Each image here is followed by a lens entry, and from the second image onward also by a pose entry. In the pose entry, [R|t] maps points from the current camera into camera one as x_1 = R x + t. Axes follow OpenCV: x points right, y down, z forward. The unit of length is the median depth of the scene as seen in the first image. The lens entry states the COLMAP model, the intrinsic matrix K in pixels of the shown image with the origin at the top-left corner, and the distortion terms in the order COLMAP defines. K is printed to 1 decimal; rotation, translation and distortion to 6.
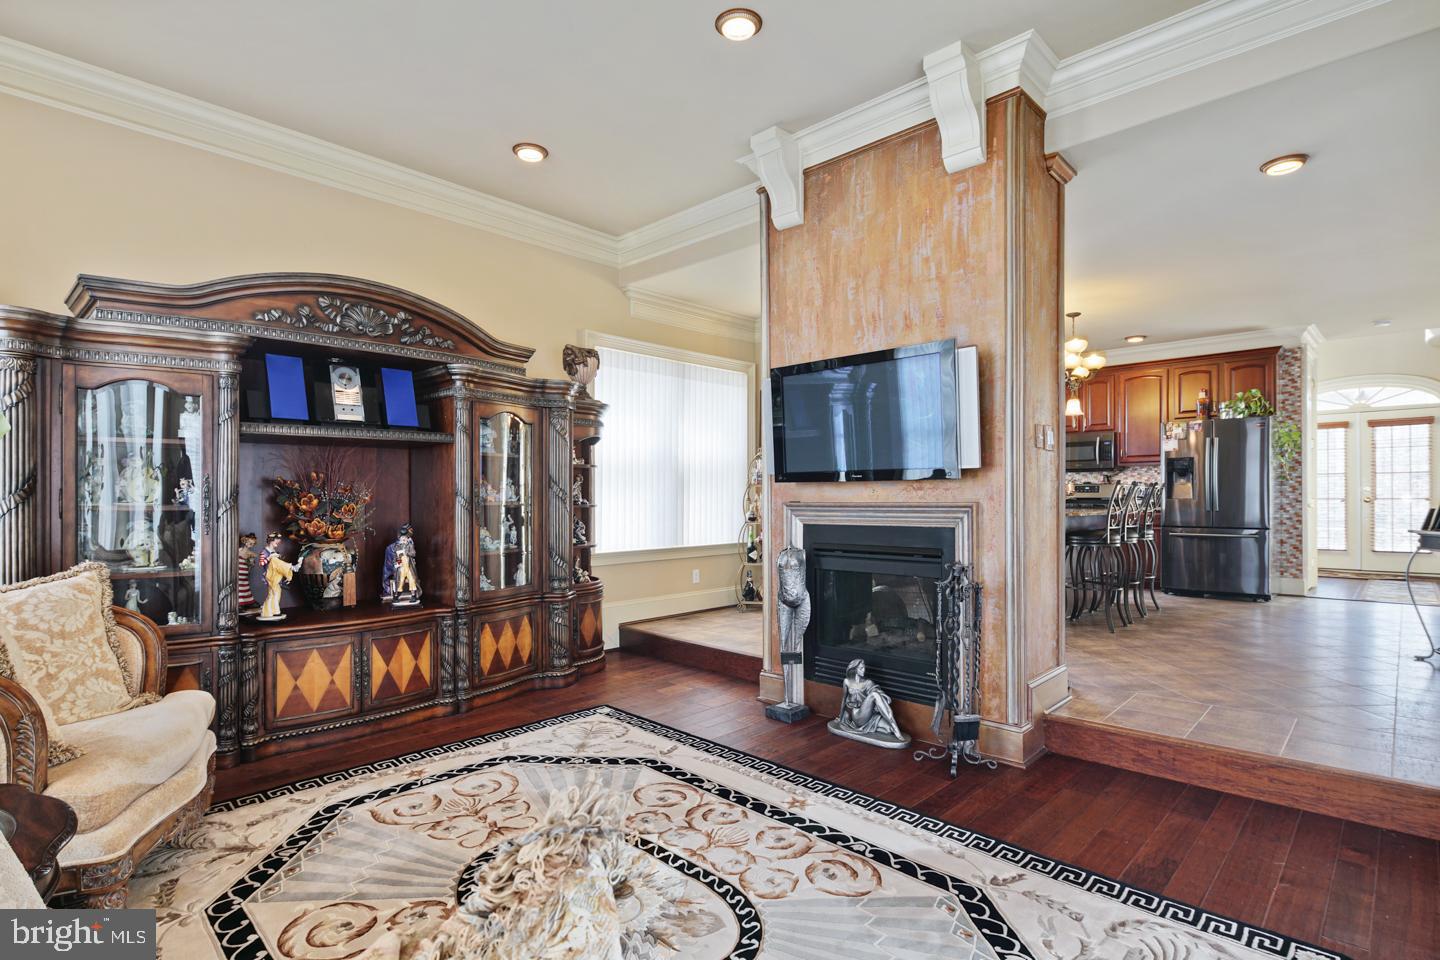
lens RADIAL K [[716.7, 0, 728.5], [0, 716.7, 497.8], [0, 0, 1]] dist [0.003855, -0.006081]
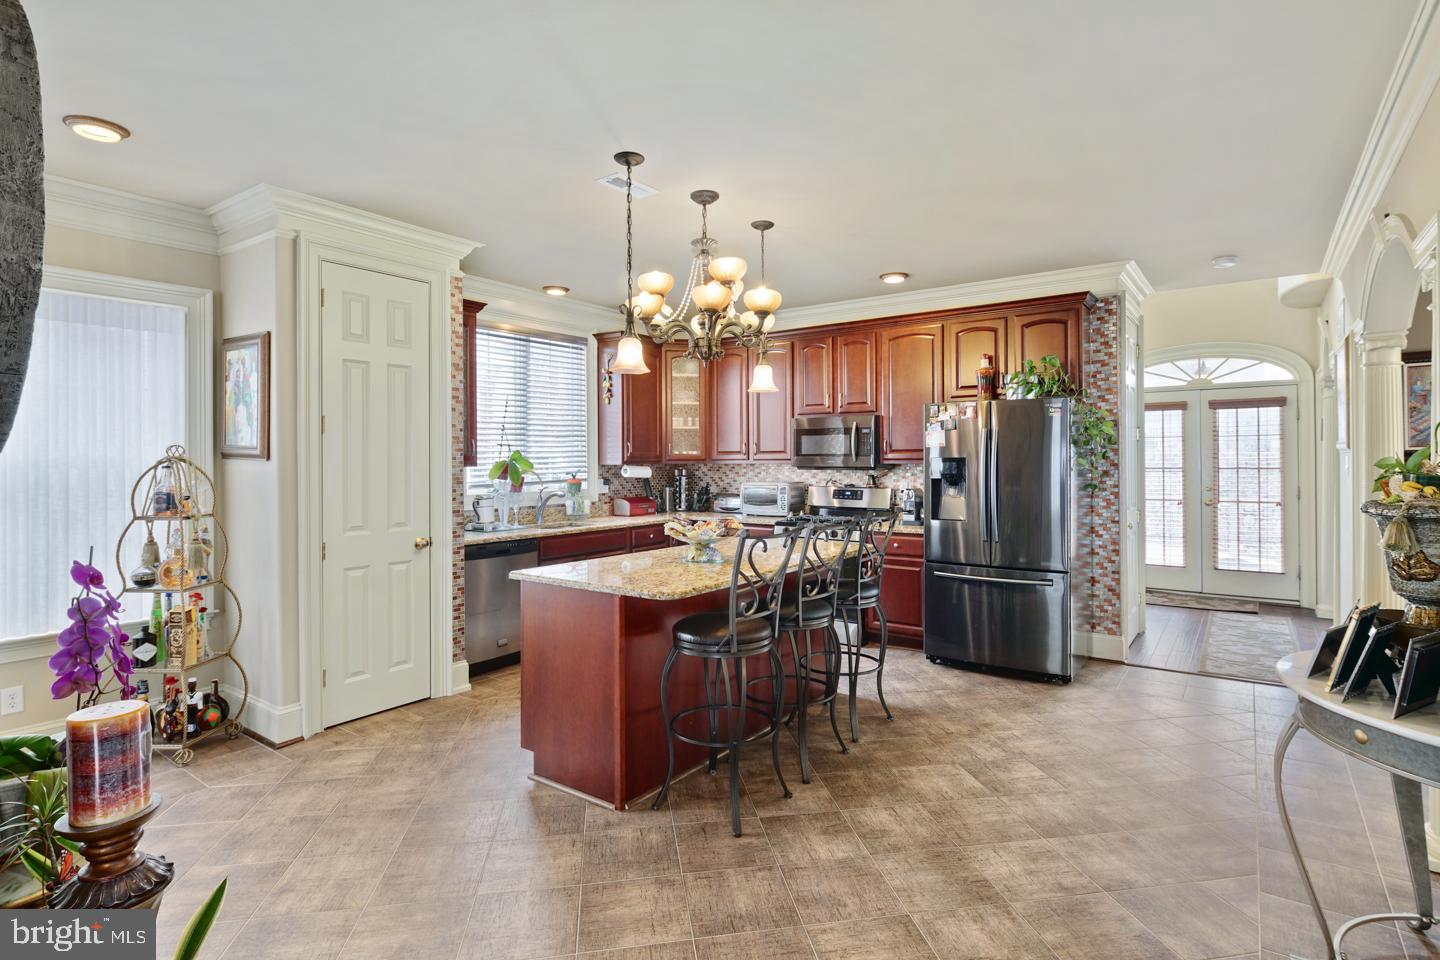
lens RADIAL K [[715.5, 0, 727.6], [0, 715.5, 457.3], [0, 0, 1]] dist [0.000165, -0.001017]
pose [[0.991096, 0.000670, 0.133148, 0.327086], [0.000309, 0.999973, -0.007328, -0.049306], [-0.133149, 0.007304, 0.991069, 0.361095]]
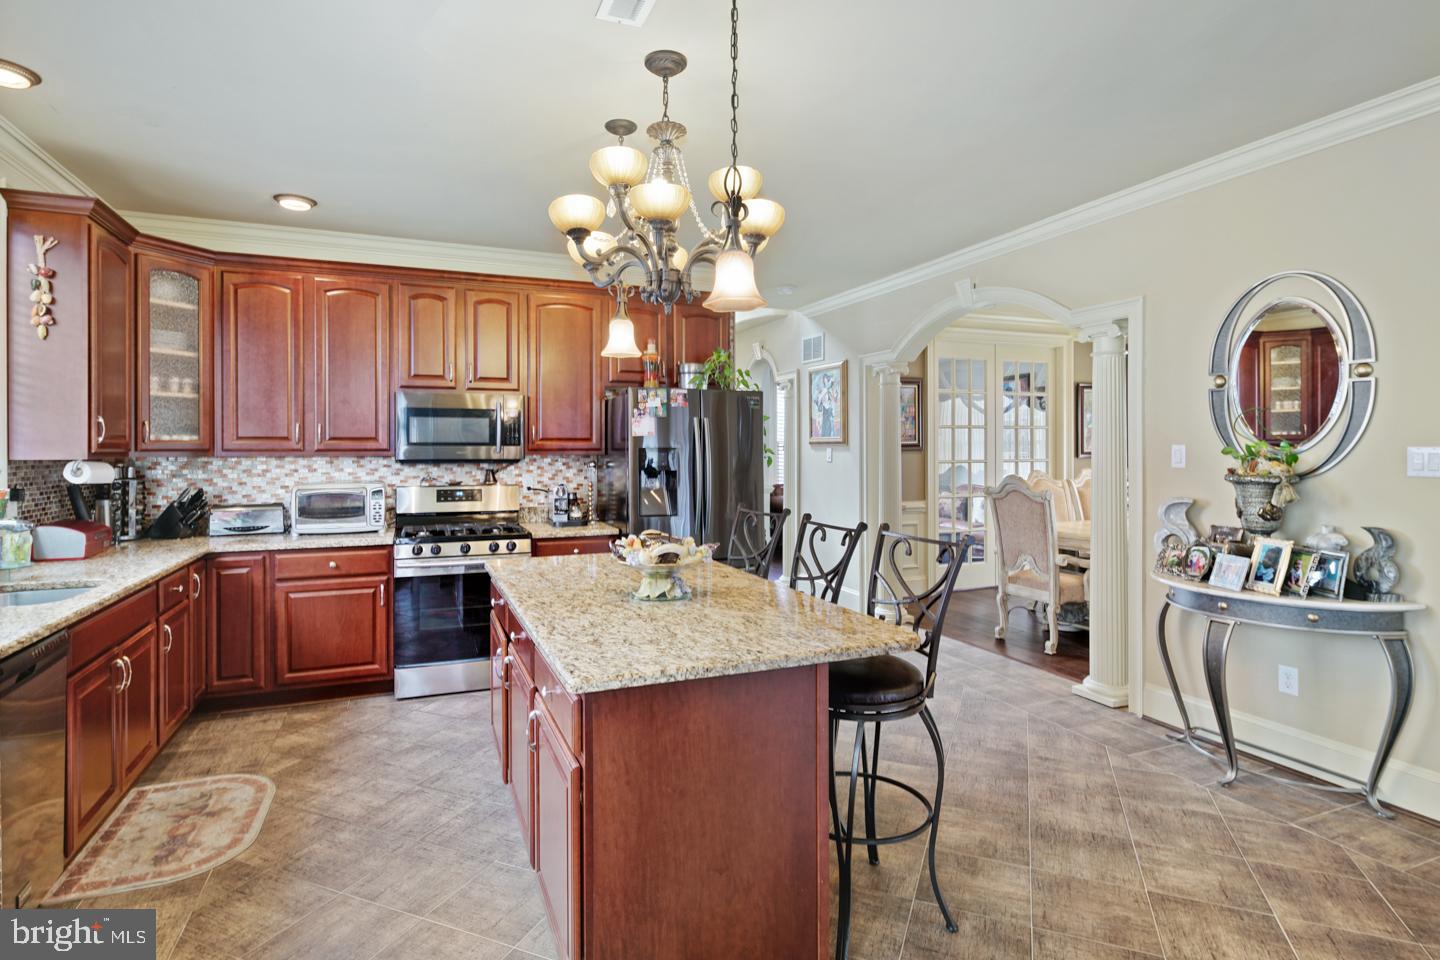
lens RADIAL K [[735.8, 0, 690.7], [0, 735.8, 451.3], [0, 0, 1]] dist [-0.000115, -0.000607]
pose [[0.429055, 0.000484, 0.903278, 0.080062], [0.004634, 0.999986, -0.002737, -0.048996], [-0.903266, 0.005360, 0.429047, 0.680163]]
